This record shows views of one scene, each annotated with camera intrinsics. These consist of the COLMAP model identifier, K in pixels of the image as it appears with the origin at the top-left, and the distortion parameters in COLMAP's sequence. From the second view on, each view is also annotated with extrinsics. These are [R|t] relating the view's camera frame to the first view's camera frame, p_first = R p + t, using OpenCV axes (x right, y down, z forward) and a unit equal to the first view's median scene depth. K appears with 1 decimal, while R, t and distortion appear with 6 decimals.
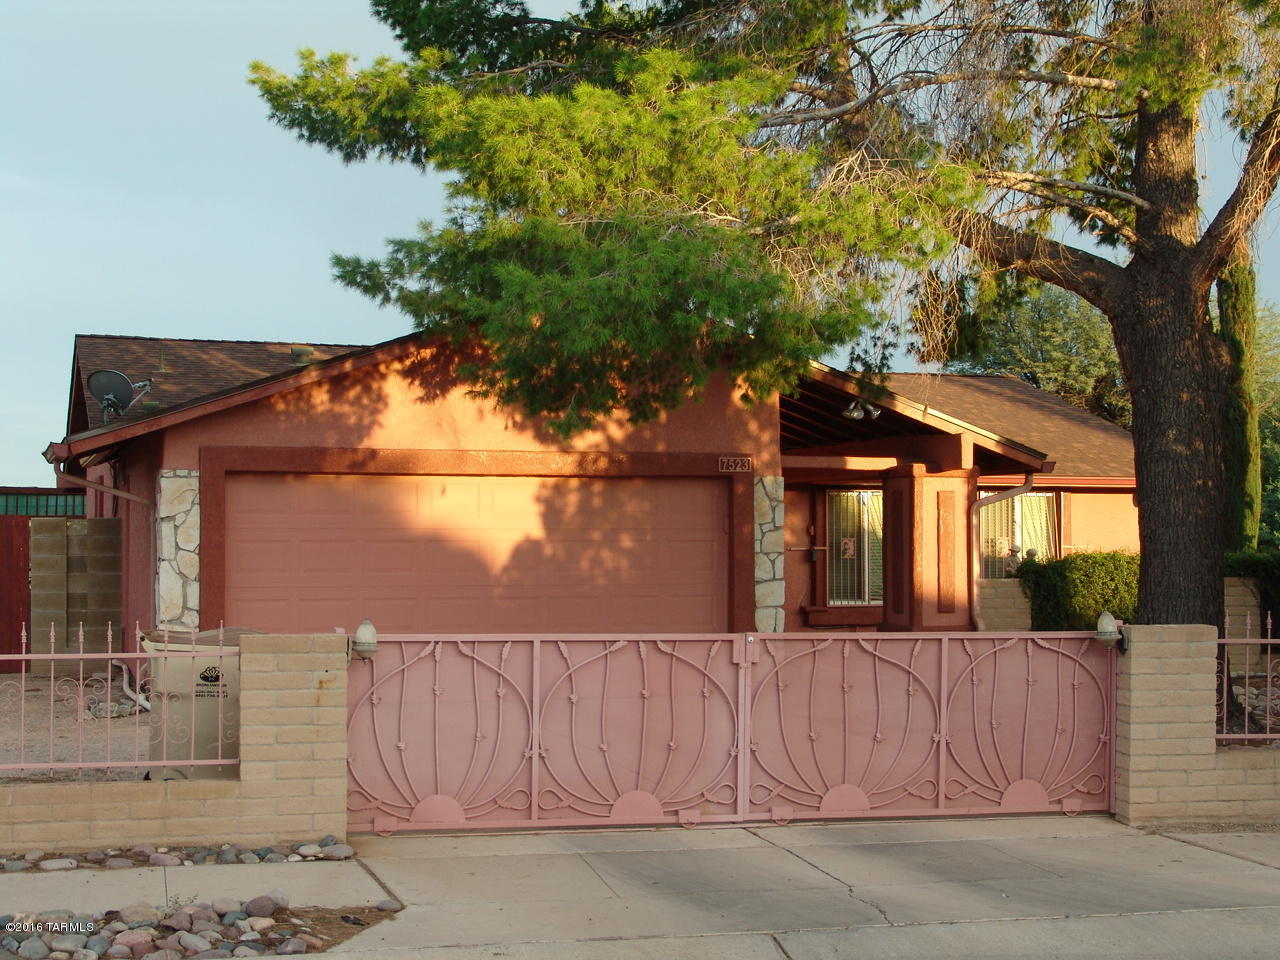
lens RADIAL K [[1910.2, 0, 639.7], [0, 1910.2, 482.1], [0, 0, 1]] dist [-0.024359, 0.000000]
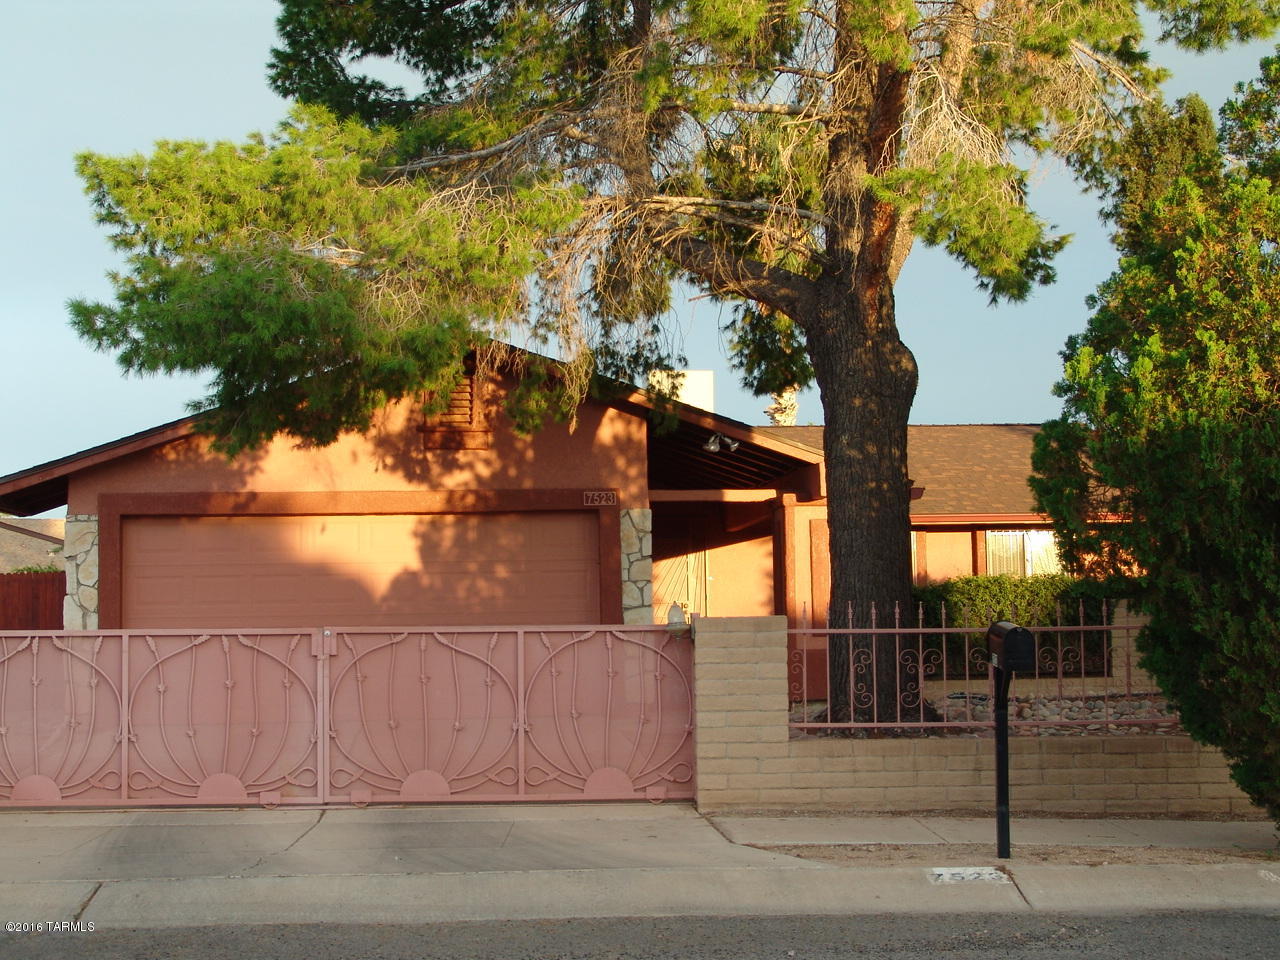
lens RADIAL K [[1766.1, 0, 640.3], [0, 1766.1, 476.5], [0, 0, 1]] dist [-0.005052, 0.000000]
pose [[0.977505, -0.035061, -0.207978, 0.296209], [0.024207, 0.998220, -0.054506, 0.035331], [0.209519, 0.048245, 0.976614, 0.039291]]
